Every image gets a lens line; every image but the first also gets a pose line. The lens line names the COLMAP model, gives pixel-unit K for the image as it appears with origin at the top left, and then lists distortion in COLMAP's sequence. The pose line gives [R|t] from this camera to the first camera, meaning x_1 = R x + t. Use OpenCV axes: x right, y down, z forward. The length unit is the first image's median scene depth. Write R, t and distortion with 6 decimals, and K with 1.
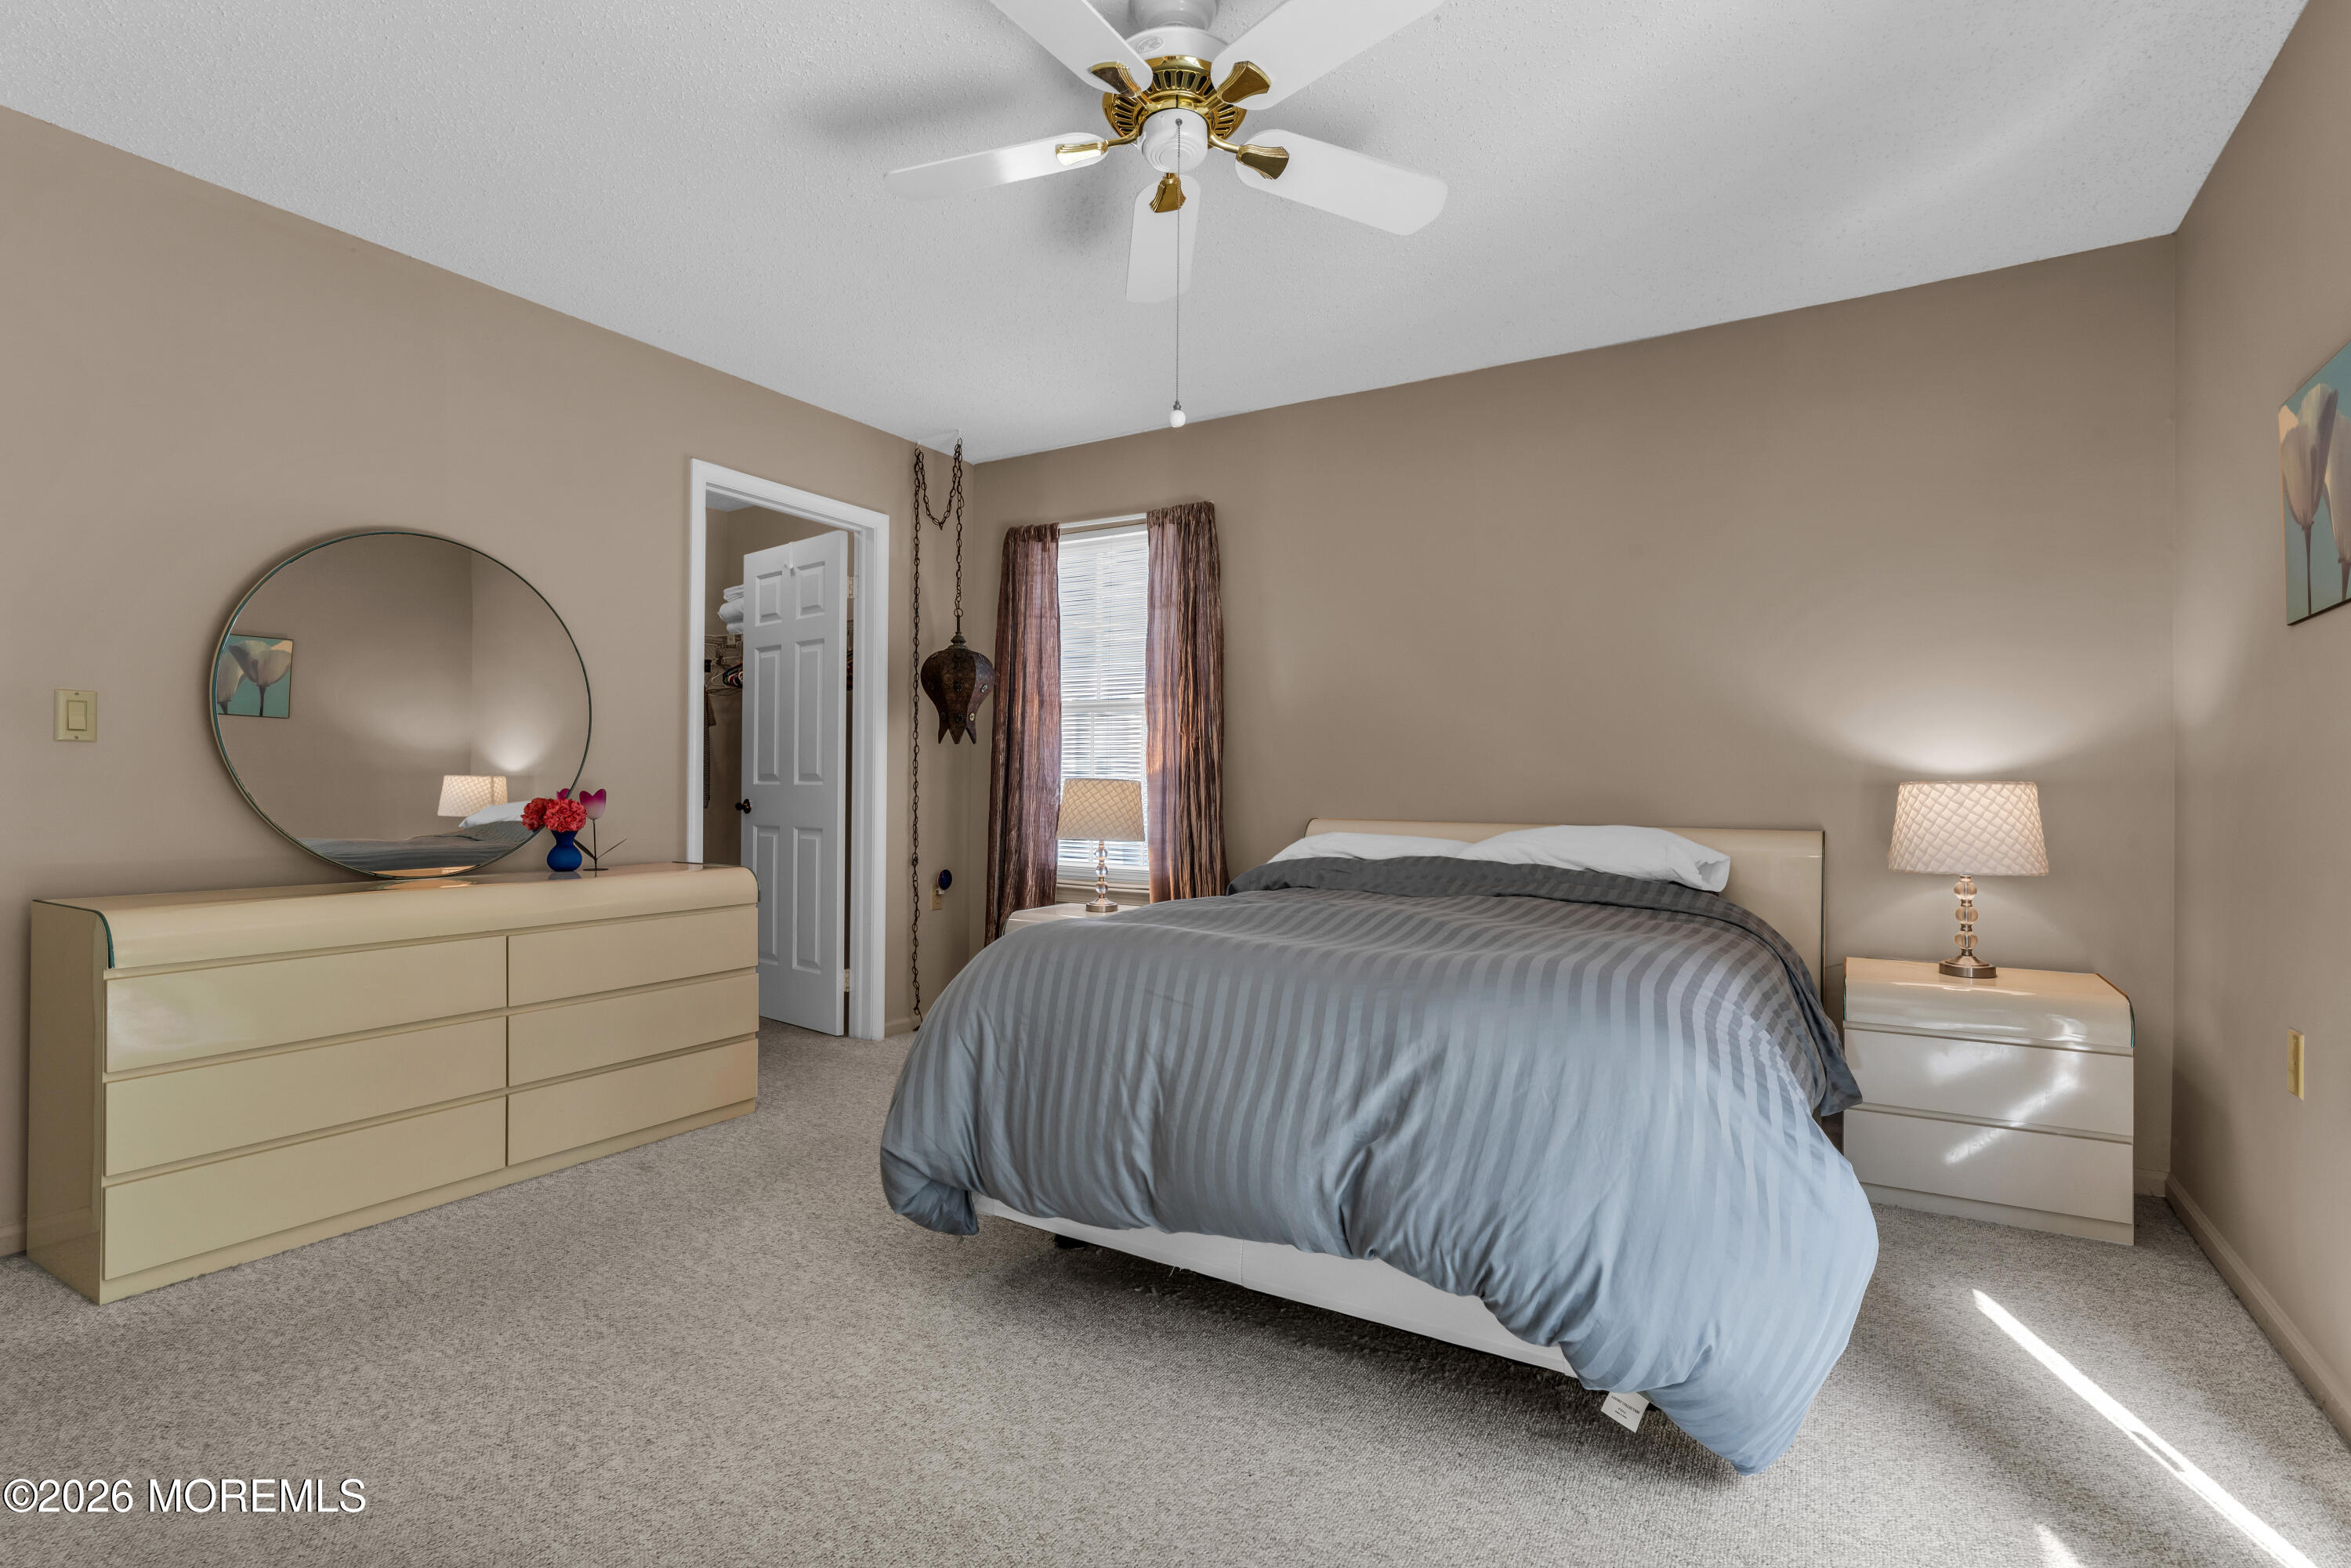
lens RADIAL K [[1087.5, 0, 1182.5], [0, 1087.5, 827.8], [0, 0, 1]] dist [0.001113, 0.000150]
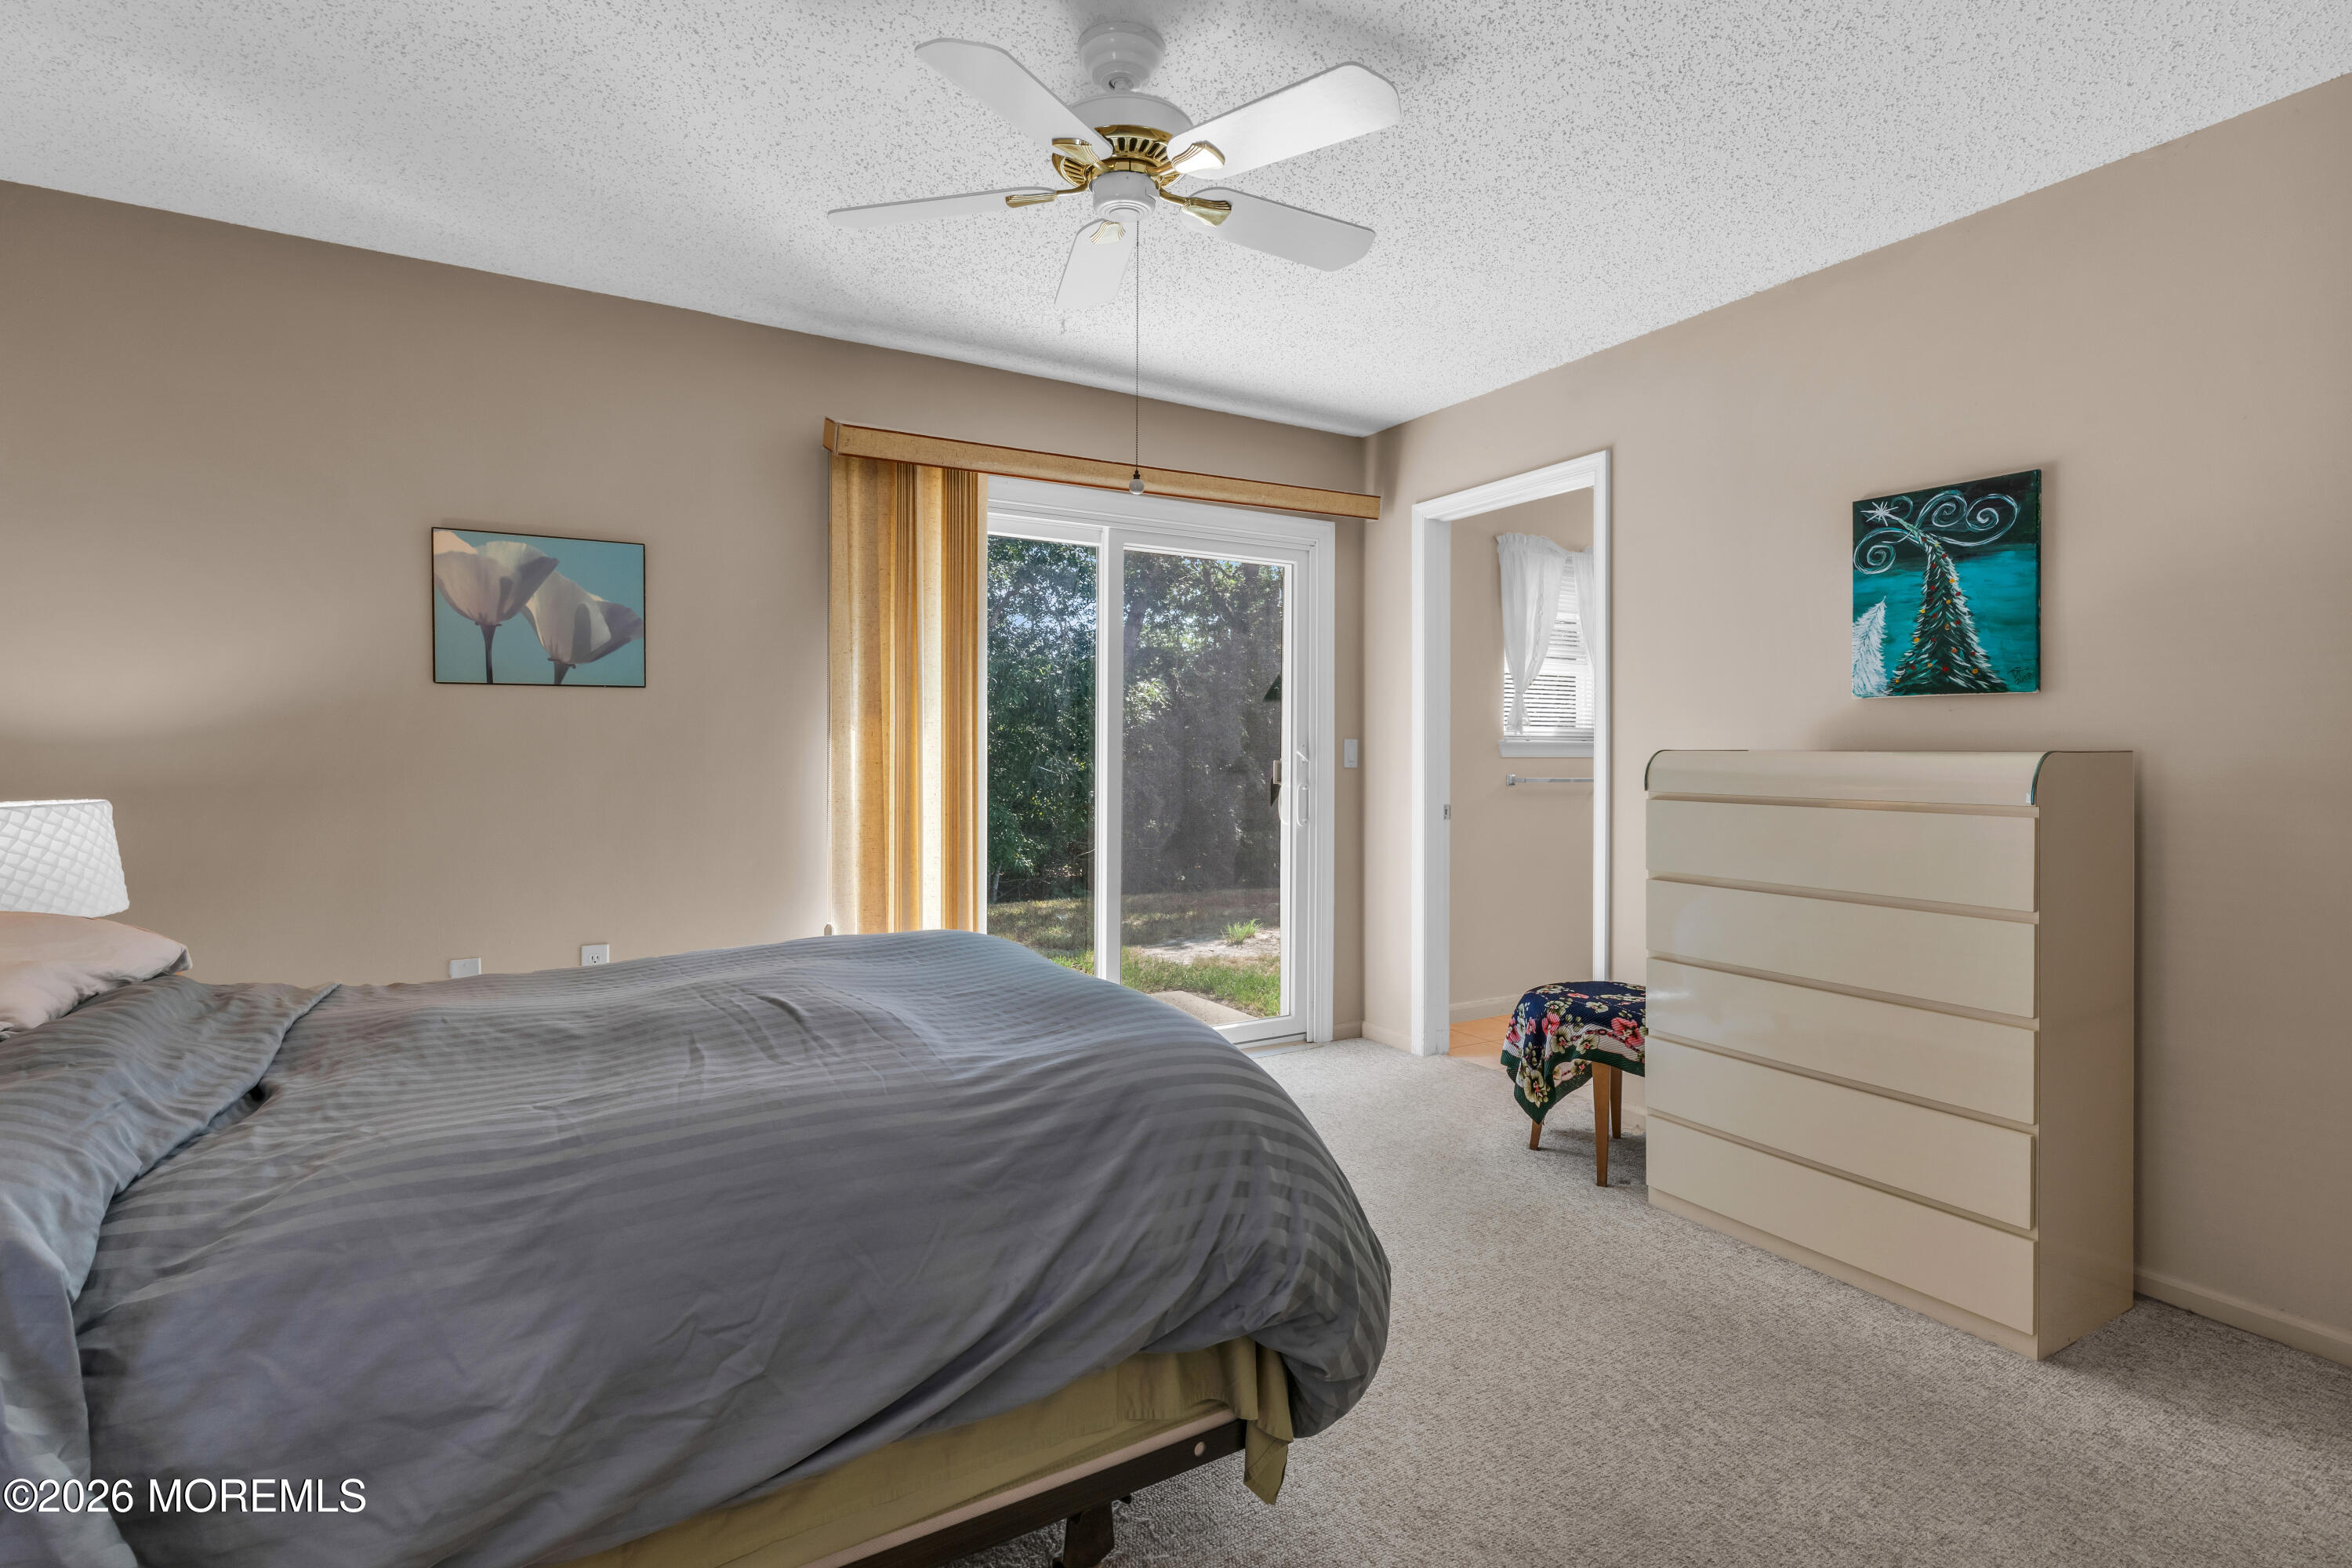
lens RADIAL K [[1088.1, 0, 1168.9], [0, 1088.1, 783.6], [0, 0, 1]] dist [-0.000764, -0.001033]
pose [[-0.866899, -0.014033, 0.498286, -0.404832], [0.020803, 0.997714, 0.064292, -0.091931], [-0.498049, 0.066101, -0.864626, 1.310194]]
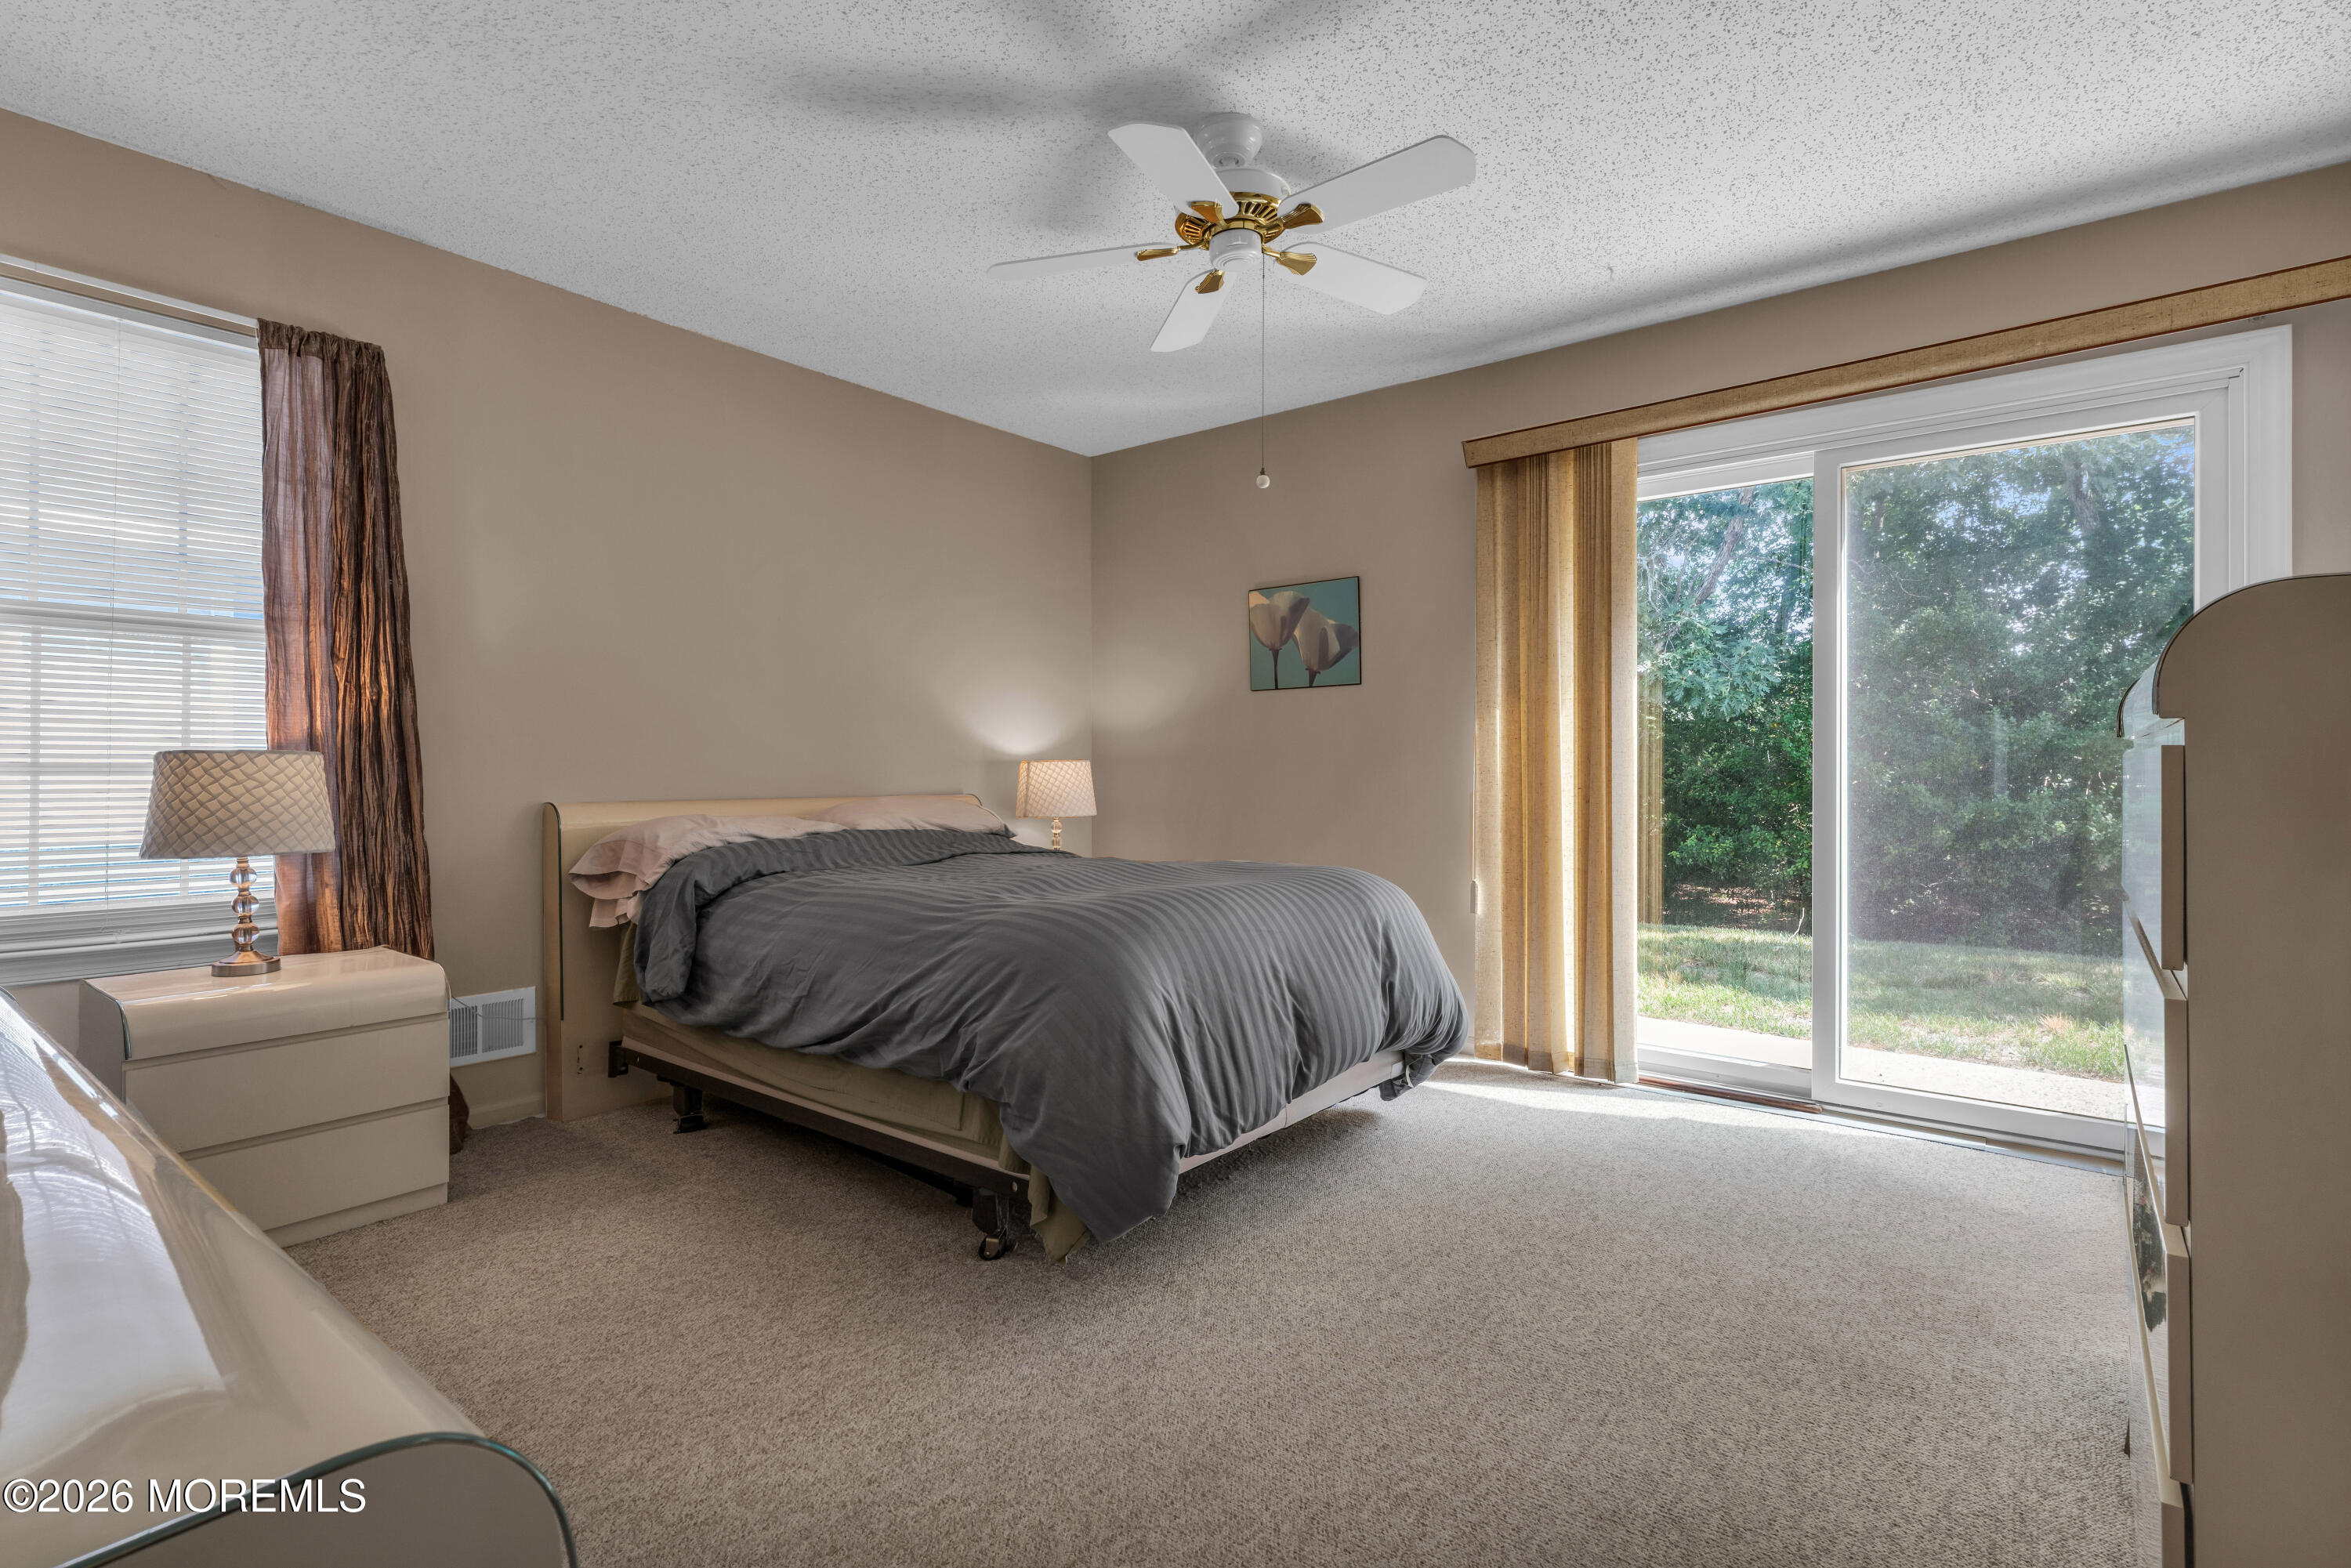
lens RADIAL K [[1087.6, 0, 1168.4], [0, 1087.6, 783.6], [0, 0, 1]] dist [-0.000764, -0.001033]
pose [[0.142696, -0.013189, 0.989679, -0.891085], [0.041751, 0.999101, 0.007295, -0.014644], [-0.988886, 0.040280, 0.143118, 0.635716]]
